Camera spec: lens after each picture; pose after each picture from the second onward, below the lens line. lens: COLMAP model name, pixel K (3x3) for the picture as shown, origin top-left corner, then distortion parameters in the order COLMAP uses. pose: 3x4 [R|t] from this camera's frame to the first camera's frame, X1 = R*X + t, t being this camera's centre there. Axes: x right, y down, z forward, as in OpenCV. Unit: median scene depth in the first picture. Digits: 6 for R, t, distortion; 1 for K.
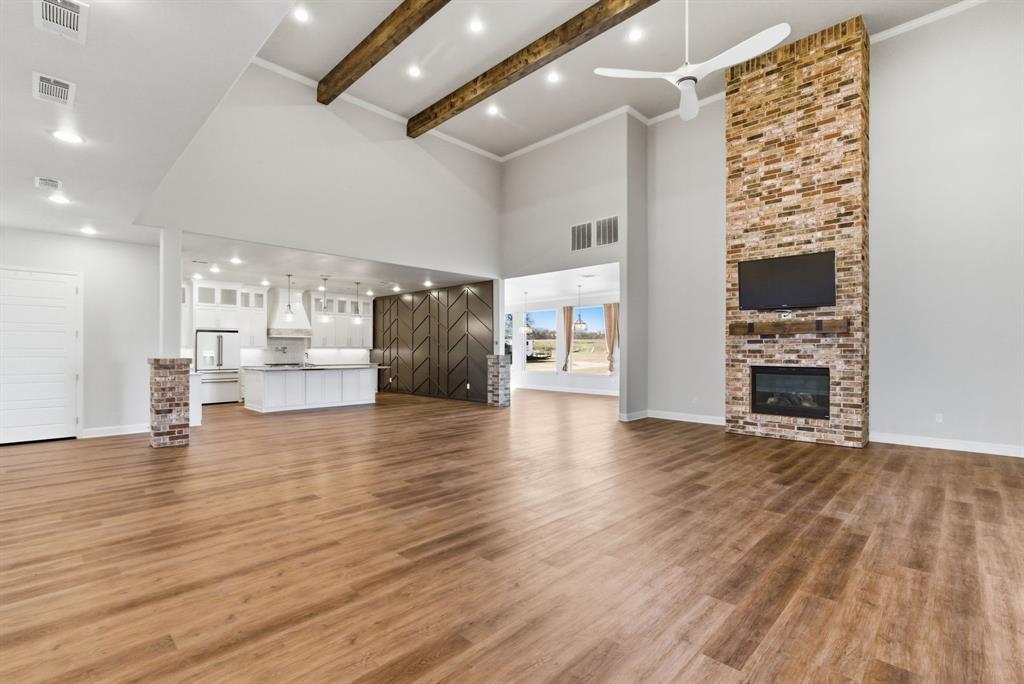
lens RADIAL K [[468.0, 0, 513.5], [0, 468.0, 346.8], [0, 0, 1]] dist [0.000176, -0.002556]
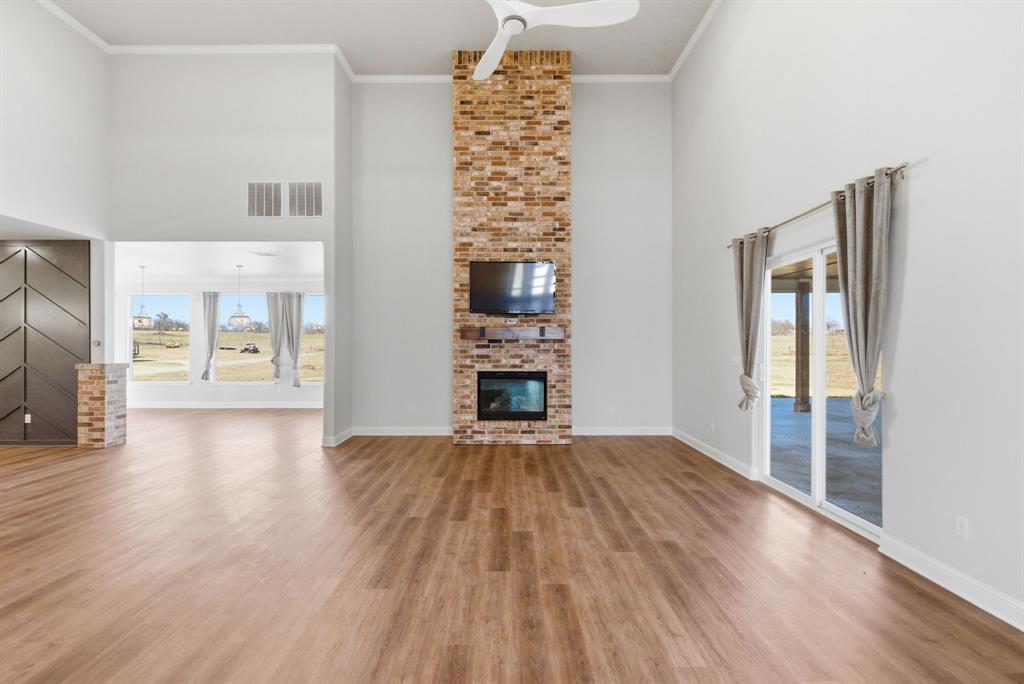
lens RADIAL K [[468.0, 0, 509.6], [0, 468.0, 340.4], [0, 0, 1]] dist [0.000176, -0.002556]
pose [[0.716759, 0.002656, 0.697316, -0.116671], [-0.005047, 0.999986, 0.001378, -0.025489], [-0.697302, -0.004507, 0.716763, 0.280061]]
